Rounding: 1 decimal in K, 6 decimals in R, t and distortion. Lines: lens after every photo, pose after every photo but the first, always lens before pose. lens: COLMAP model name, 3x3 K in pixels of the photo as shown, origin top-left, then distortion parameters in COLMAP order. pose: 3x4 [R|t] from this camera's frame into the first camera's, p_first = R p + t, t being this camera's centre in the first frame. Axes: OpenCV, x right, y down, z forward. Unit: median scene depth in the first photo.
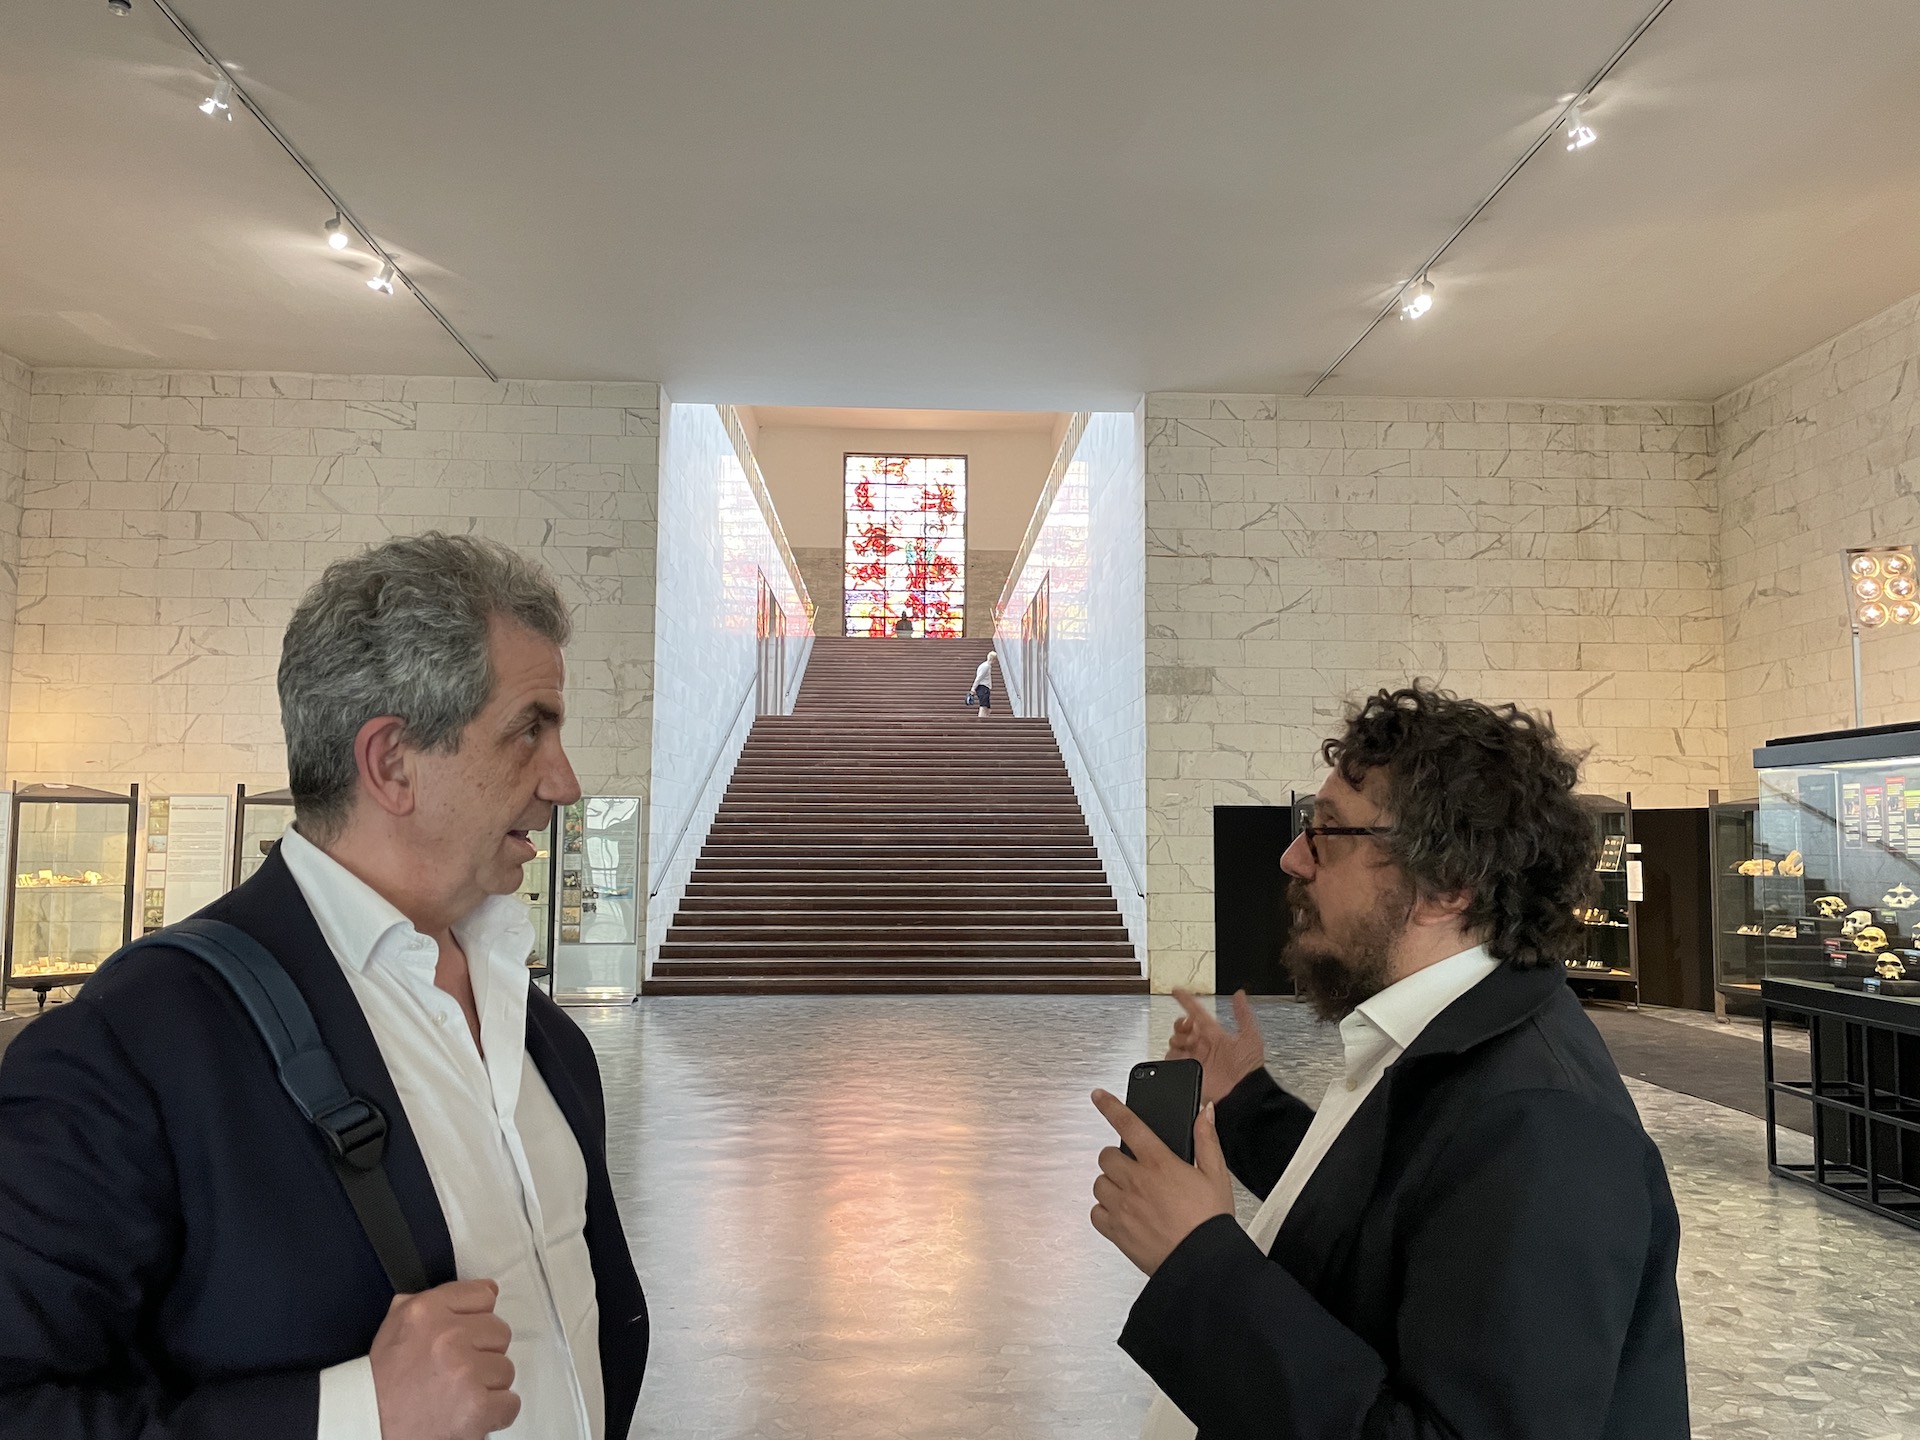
lens RADIAL K [[1443.4, 0, 966.8], [0, 1443.4, 712.8], [0, 0, 1]] dist [0.044713, -0.016388]
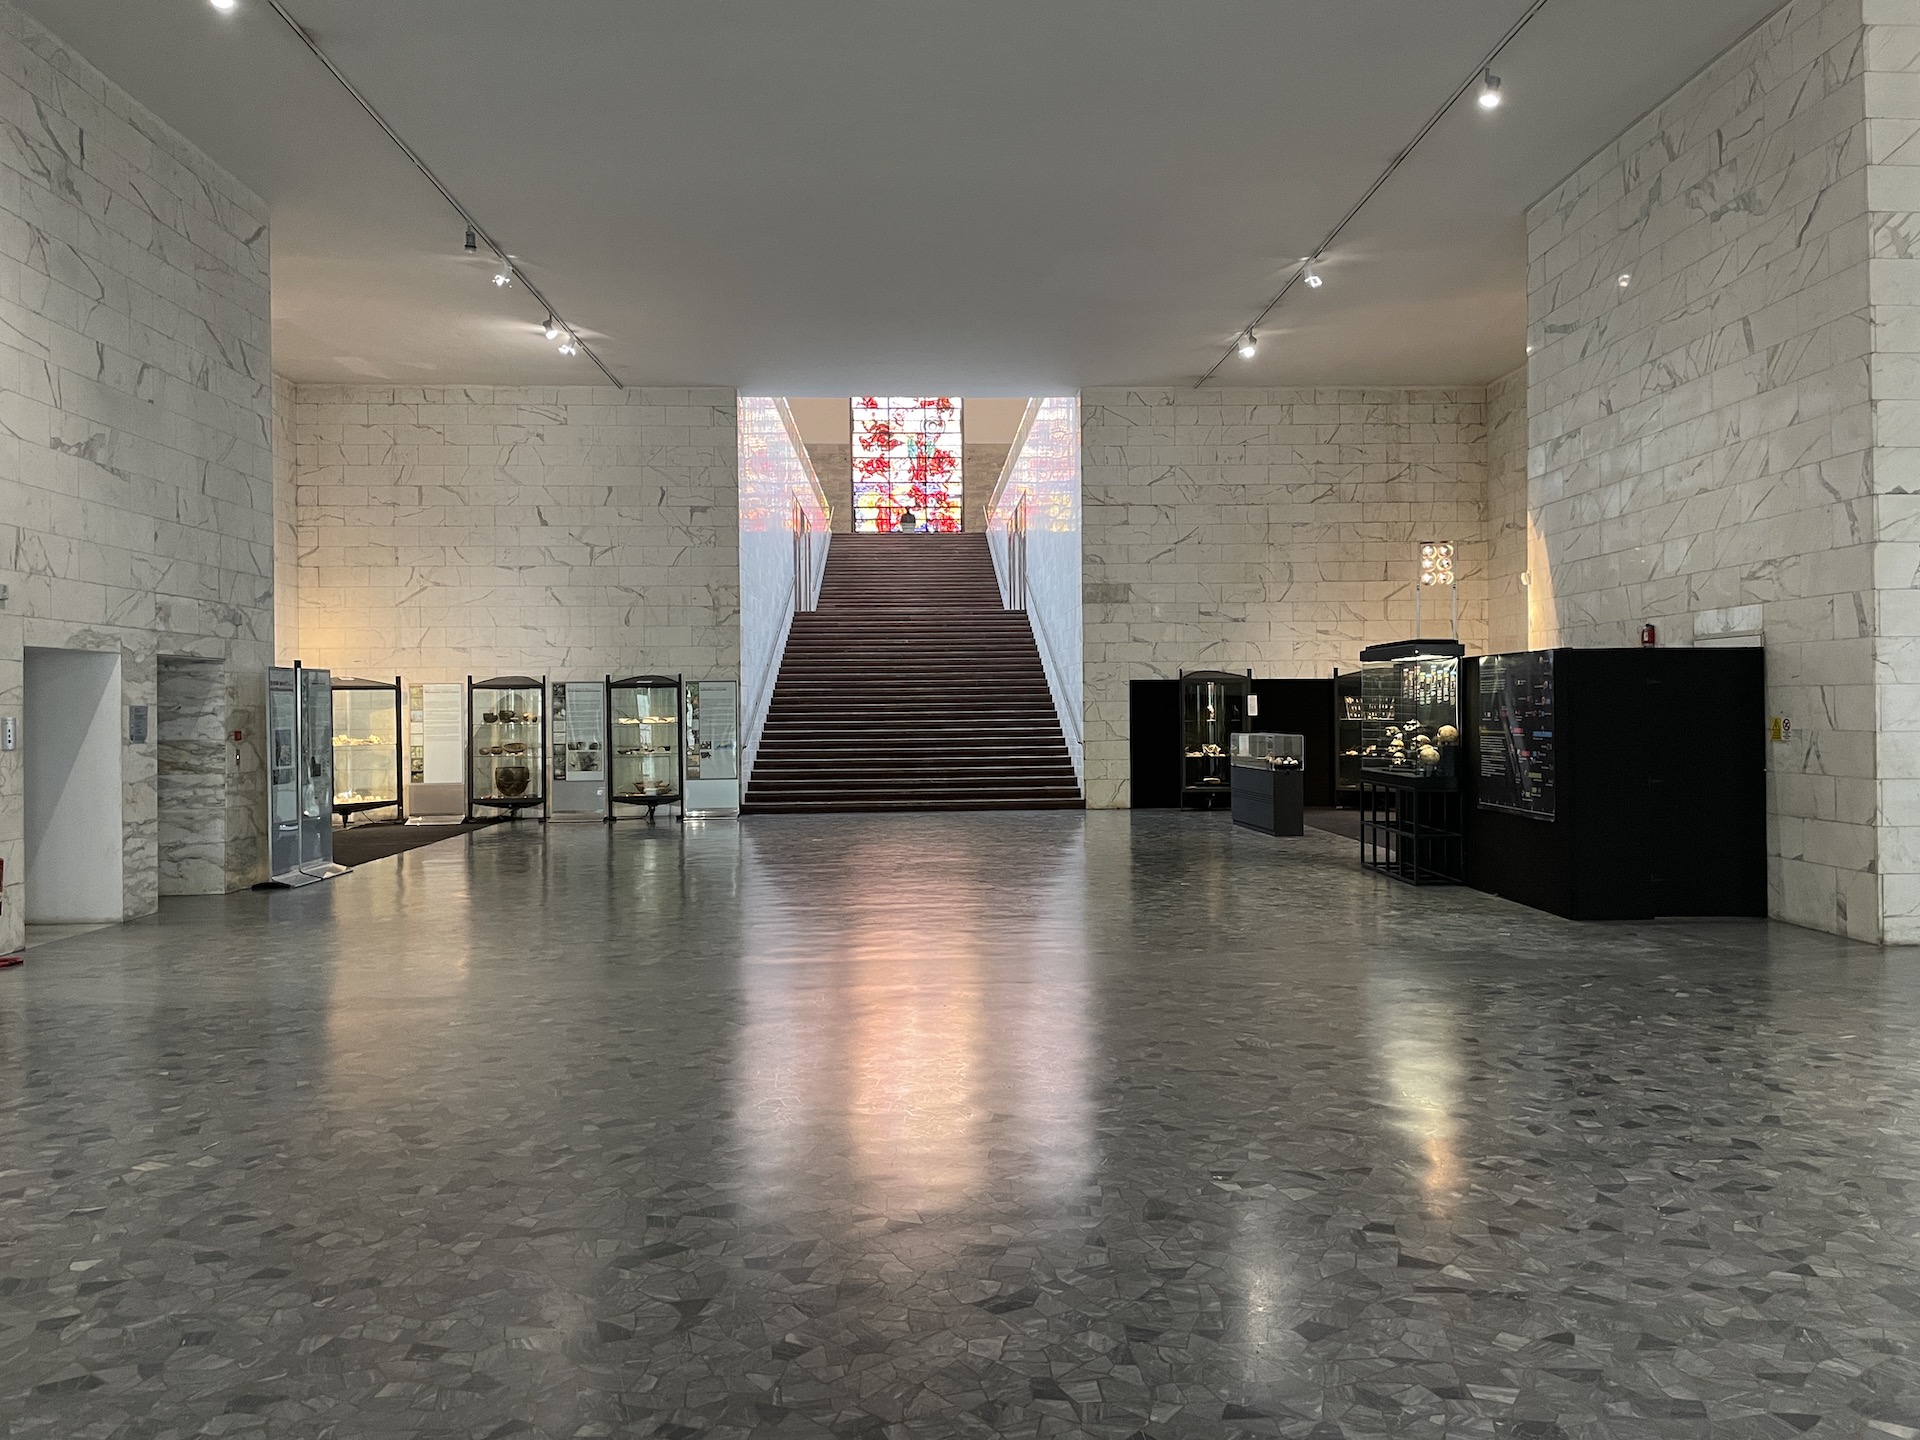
lens RADIAL K [[1443.4, 0, 998.0], [0, 1443.4, 723.4], [0, 0, 1]] dist [0.044713, -0.016388]
pose [[0.999714, -0.016007, 0.017741, 0.006228], [0.014185, 0.995042, 0.098439, -0.017581], [-0.019228, -0.098159, 0.994985, -0.211618]]
